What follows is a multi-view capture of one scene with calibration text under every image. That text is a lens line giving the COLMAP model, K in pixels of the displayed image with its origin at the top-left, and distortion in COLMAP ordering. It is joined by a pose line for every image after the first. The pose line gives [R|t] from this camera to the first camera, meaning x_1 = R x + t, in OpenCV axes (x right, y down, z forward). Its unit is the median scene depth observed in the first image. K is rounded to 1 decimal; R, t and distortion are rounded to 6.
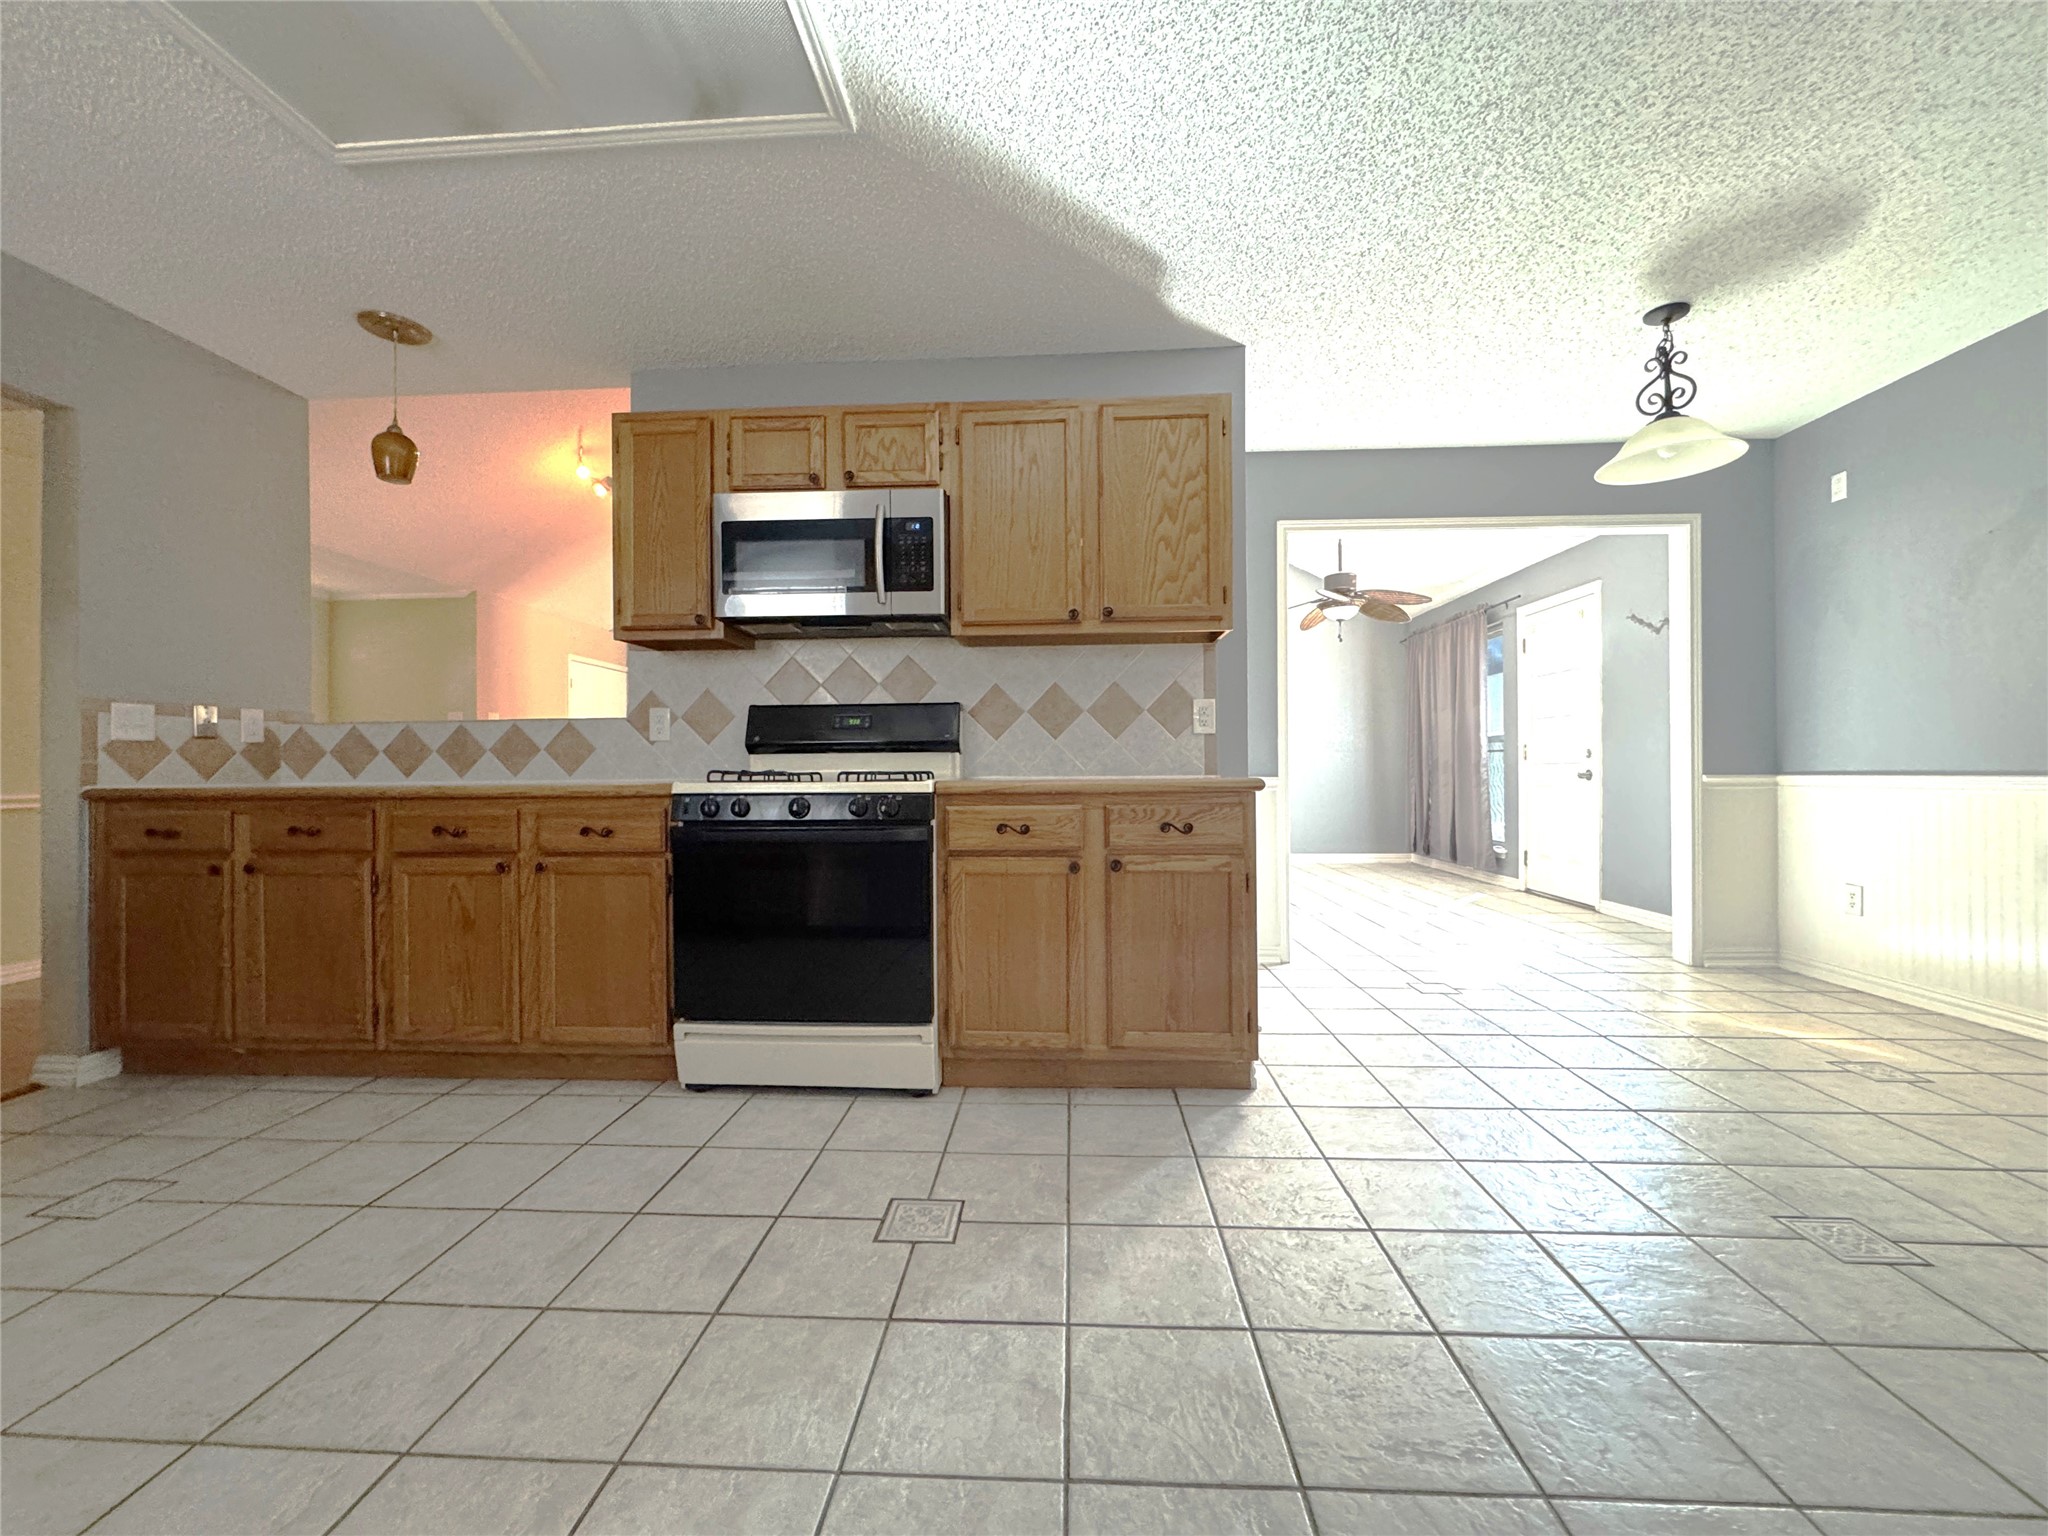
lens RADIAL K [[816.3, 0, 1024.0], [0, 816.3, 768.0], [0, 0, 1]] dist [0.001044, 0.000140]
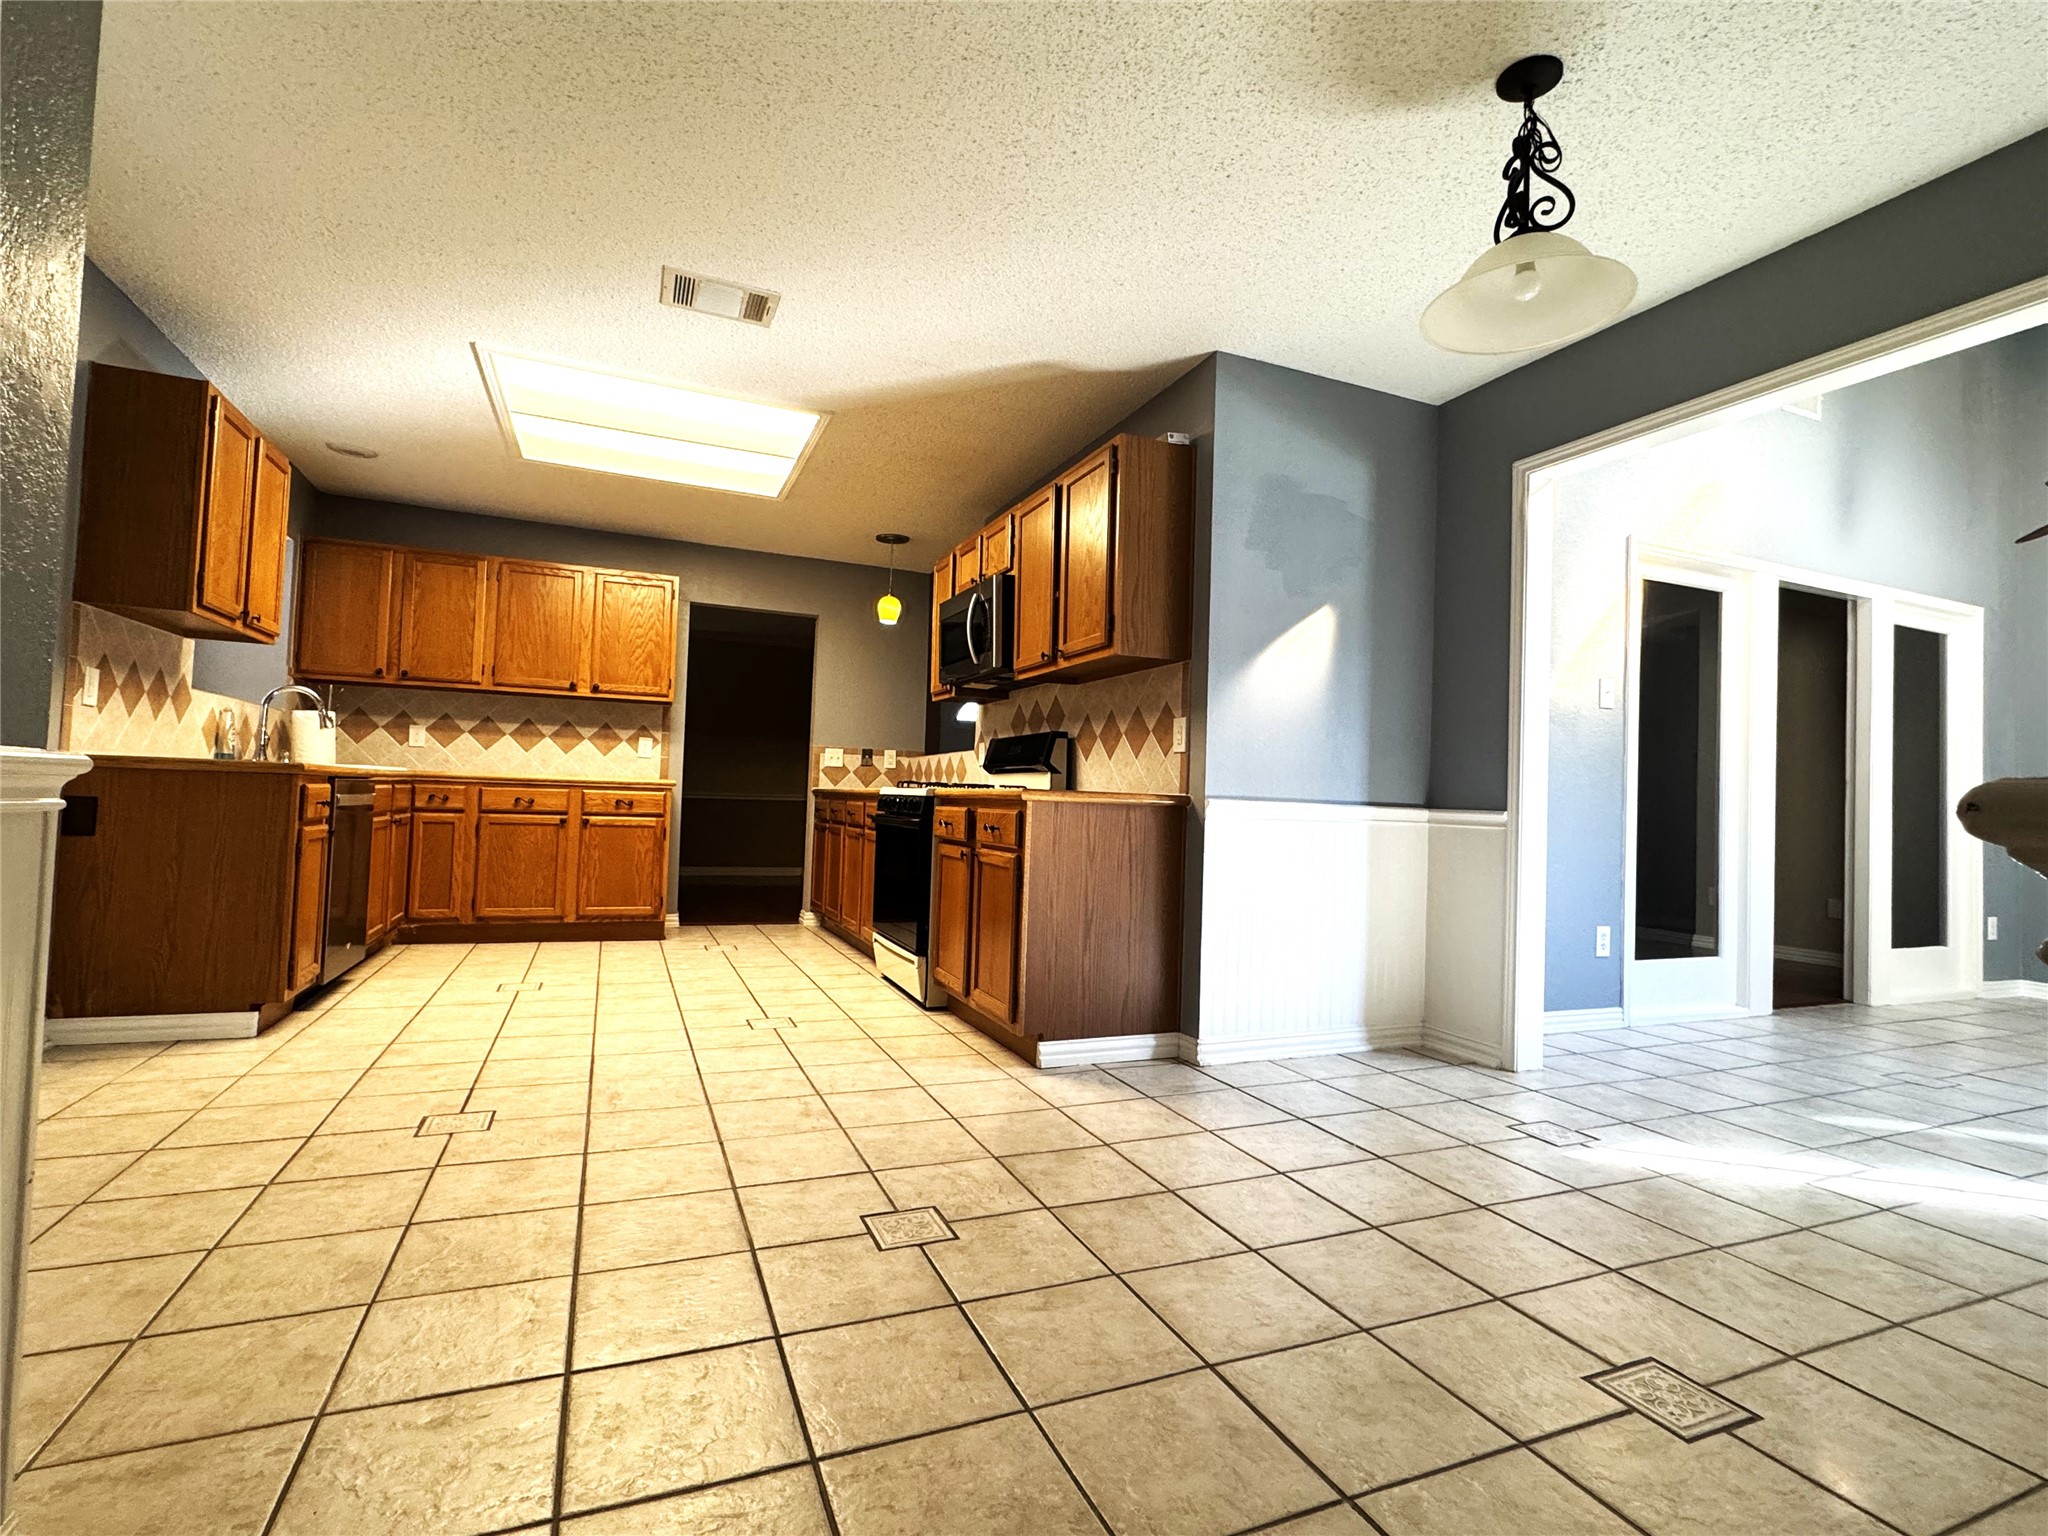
lens RADIAL K [[955.2, 0, 1024.0], [0, 955.2, 768.0], [0, 0, 1]] dist [0.000574, 0.000110]
pose [[0.451290, -0.003208, -0.892371, 1.277948], [-0.020374, 0.999696, -0.013897, -0.006100], [0.892145, 0.024453, 0.451088, 0.326554]]
